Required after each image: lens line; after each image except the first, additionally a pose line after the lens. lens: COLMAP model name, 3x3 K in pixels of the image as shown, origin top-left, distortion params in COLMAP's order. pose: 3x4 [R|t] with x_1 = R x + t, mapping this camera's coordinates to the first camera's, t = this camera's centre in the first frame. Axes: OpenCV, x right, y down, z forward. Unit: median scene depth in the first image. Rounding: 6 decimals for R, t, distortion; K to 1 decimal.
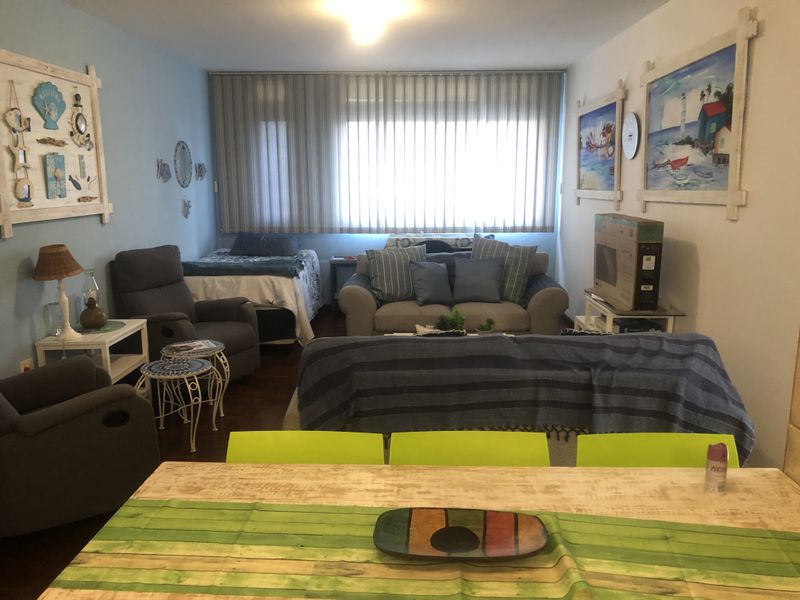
lens RADIAL K [[644.6, 0, 400.4], [0, 644.6, 279.8], [0, 0, 1]] dist [0.016244, 0.000392]
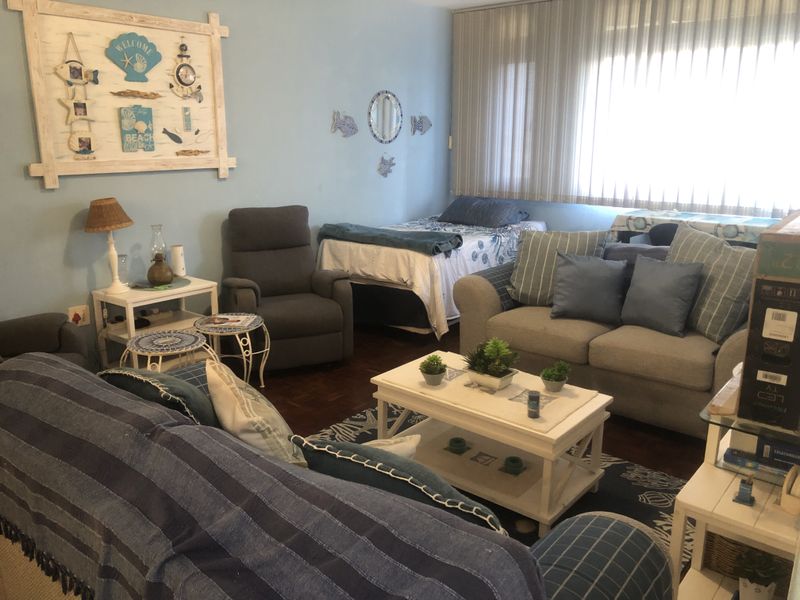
lens RADIAL K [[644.6, 0, 400.4], [0, 644.6, 279.8], [0, 0, 1]] dist [0.016244, 0.000392]
pose [[0.780294, 0.142492, -0.608964, 0.393987], [-0.101343, 0.989639, 0.101710, -0.066992], [0.617147, -0.017649, 0.786650, 0.425438]]
